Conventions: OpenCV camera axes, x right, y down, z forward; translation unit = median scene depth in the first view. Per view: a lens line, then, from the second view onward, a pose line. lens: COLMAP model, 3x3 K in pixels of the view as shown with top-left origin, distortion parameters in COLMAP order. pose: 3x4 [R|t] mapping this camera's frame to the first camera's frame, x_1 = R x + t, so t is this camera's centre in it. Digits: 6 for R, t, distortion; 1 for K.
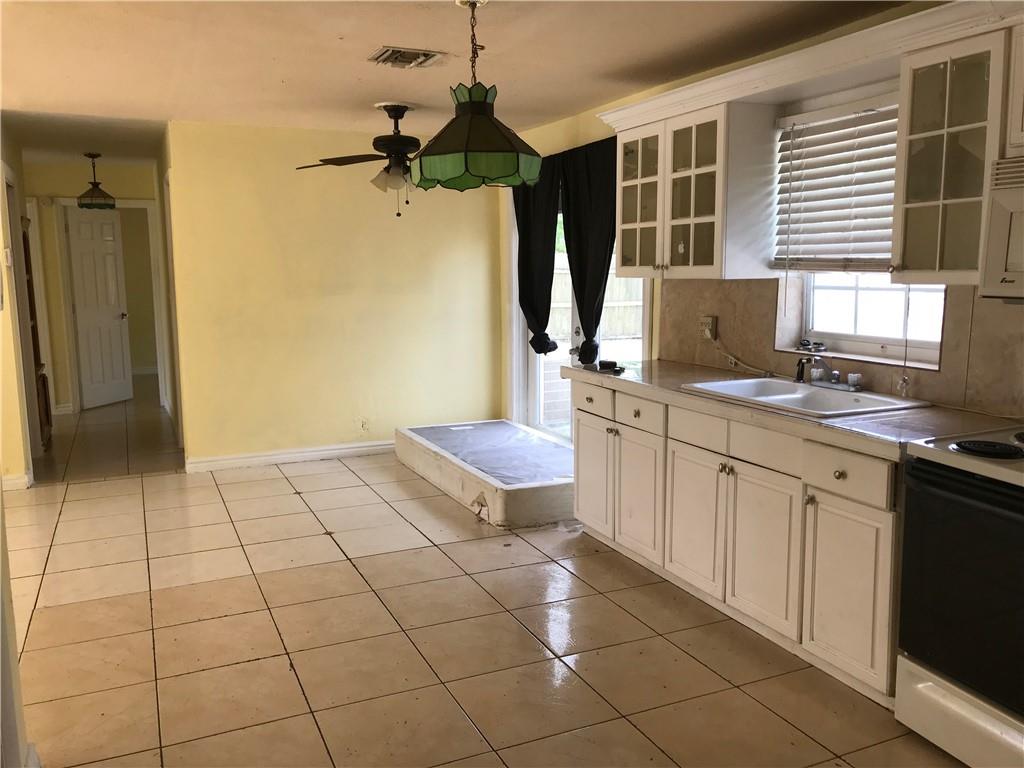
lens RADIAL K [[841.3, 0, 514.5], [0, 841.3, 387.9], [0, 0, 1]] dist [0.045472, -0.047131]
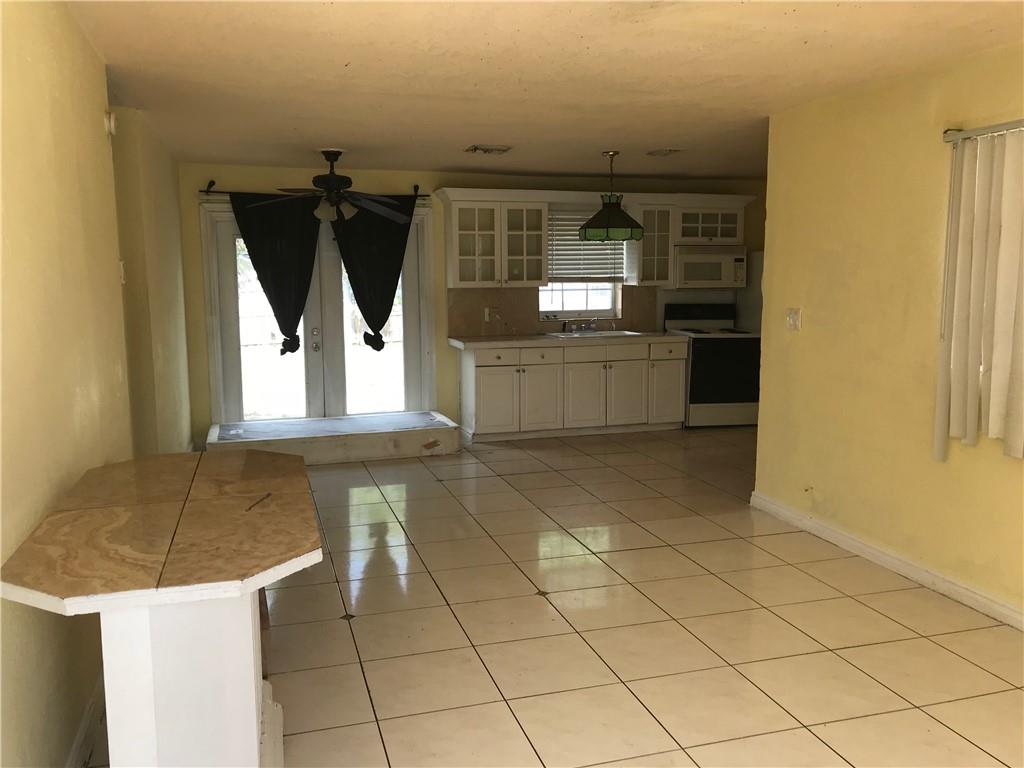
lens RADIAL K [[841.3, 0, 495.8], [0, 841.3, 411.7], [0, 0, 1]] dist [0.045472, -0.047131]
pose [[0.133061, -0.155871, 0.978774, -1.891578], [0.151521, 0.979146, 0.135331, -0.130657], [-0.979457, 0.130297, 0.153904, 0.866618]]
